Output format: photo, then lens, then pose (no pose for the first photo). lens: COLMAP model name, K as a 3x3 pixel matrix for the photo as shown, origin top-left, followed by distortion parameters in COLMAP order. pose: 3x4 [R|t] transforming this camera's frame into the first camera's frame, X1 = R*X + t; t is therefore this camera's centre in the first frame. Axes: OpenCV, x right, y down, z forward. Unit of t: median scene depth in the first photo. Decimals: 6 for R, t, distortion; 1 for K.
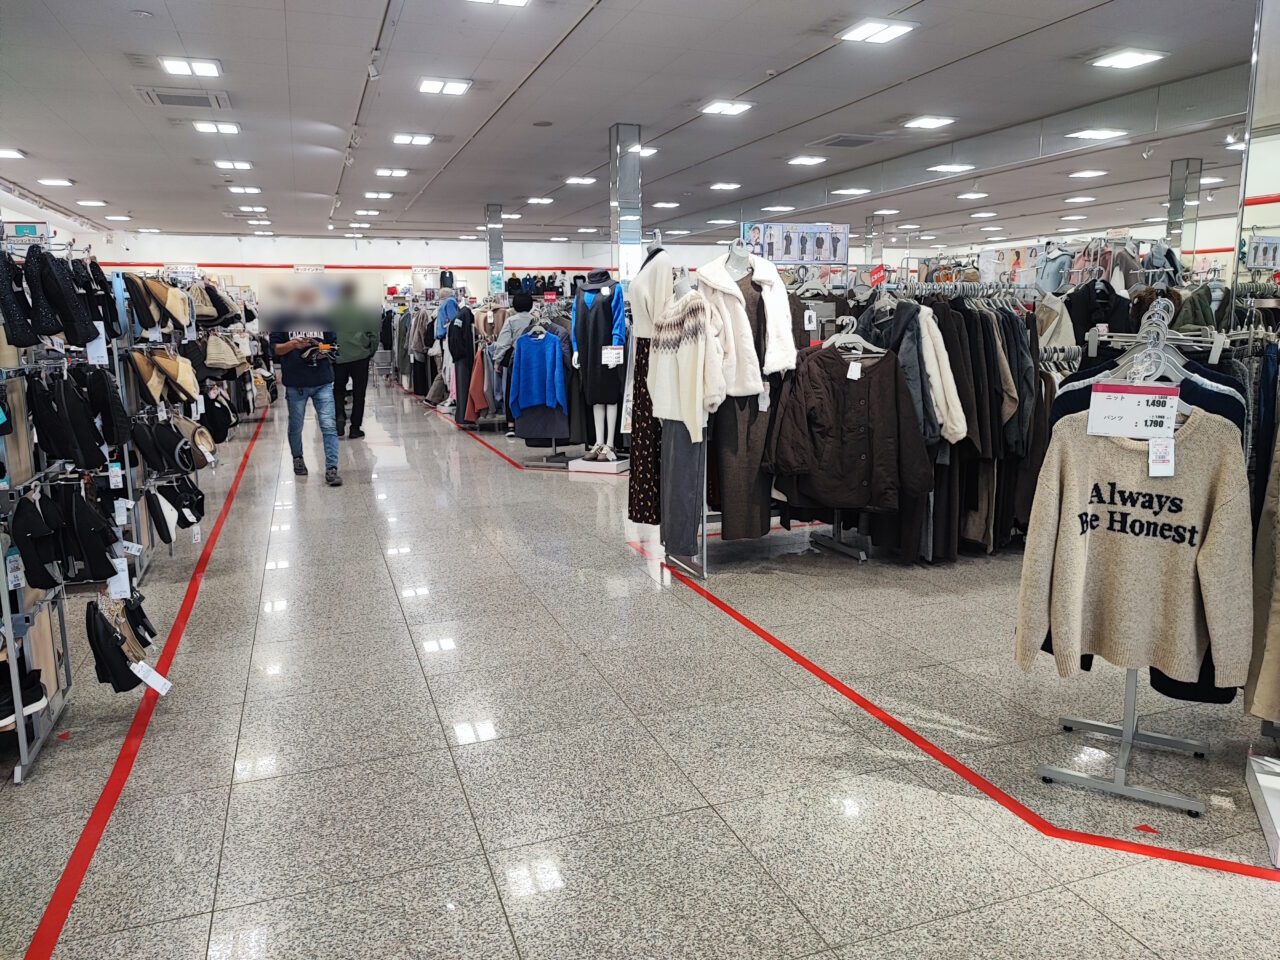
lens RADIAL K [[913.4, 0, 658.3], [0, 913.4, 475.4], [0, 0, 1]] dist [-0.005384, -0.004004]
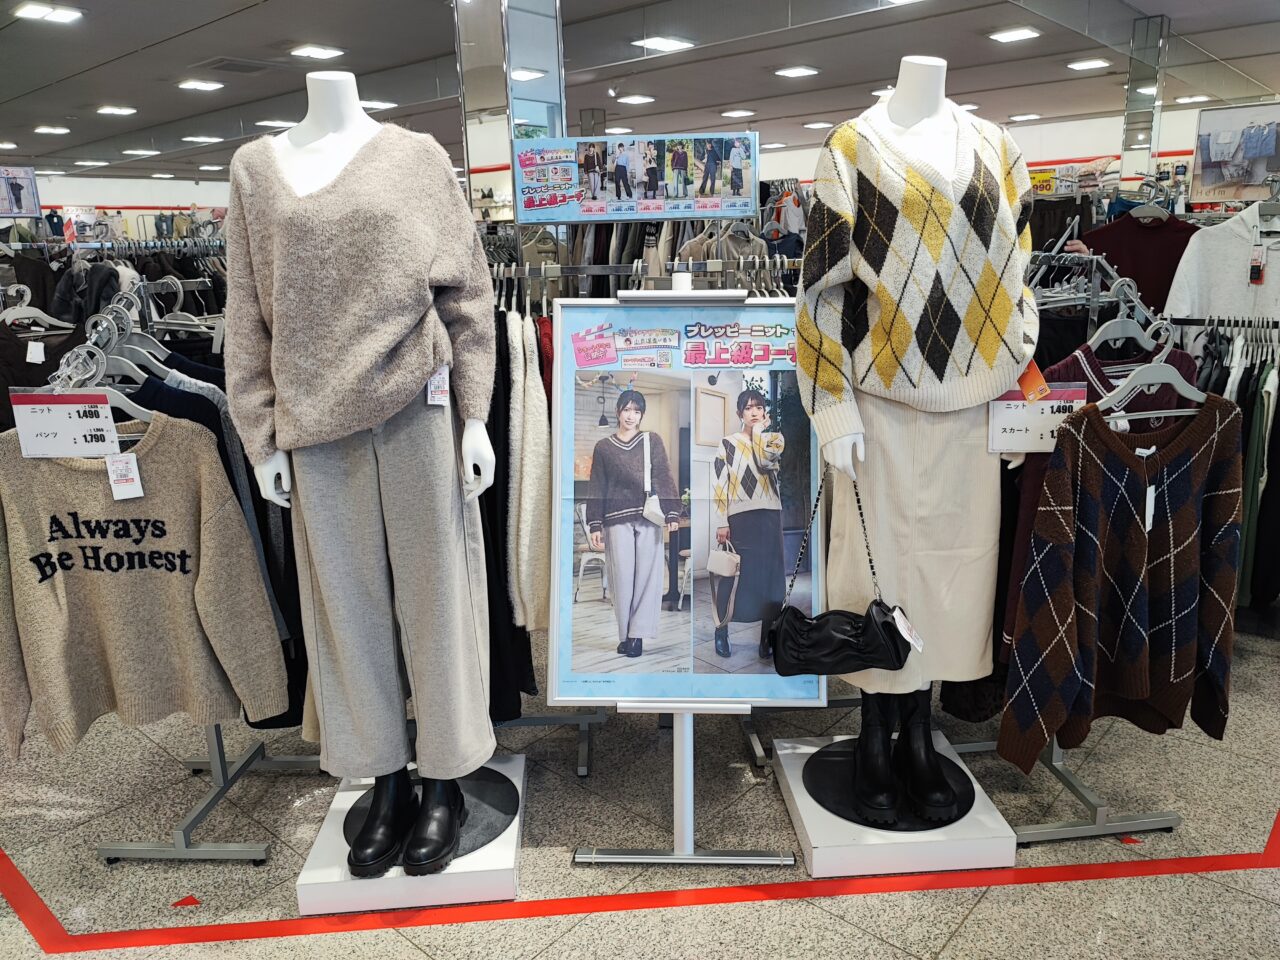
lens RADIAL K [[913.4, 0, 658.3], [0, 913.4, 475.4], [0, 0, 1]] dist [-0.005384, -0.004004]
pose [[0.866268, -0.131984, 0.481830, 0.564871], [0.101175, 0.990834, 0.089513, -0.044482], [-0.489227, -0.028793, 0.871681, 0.042602]]
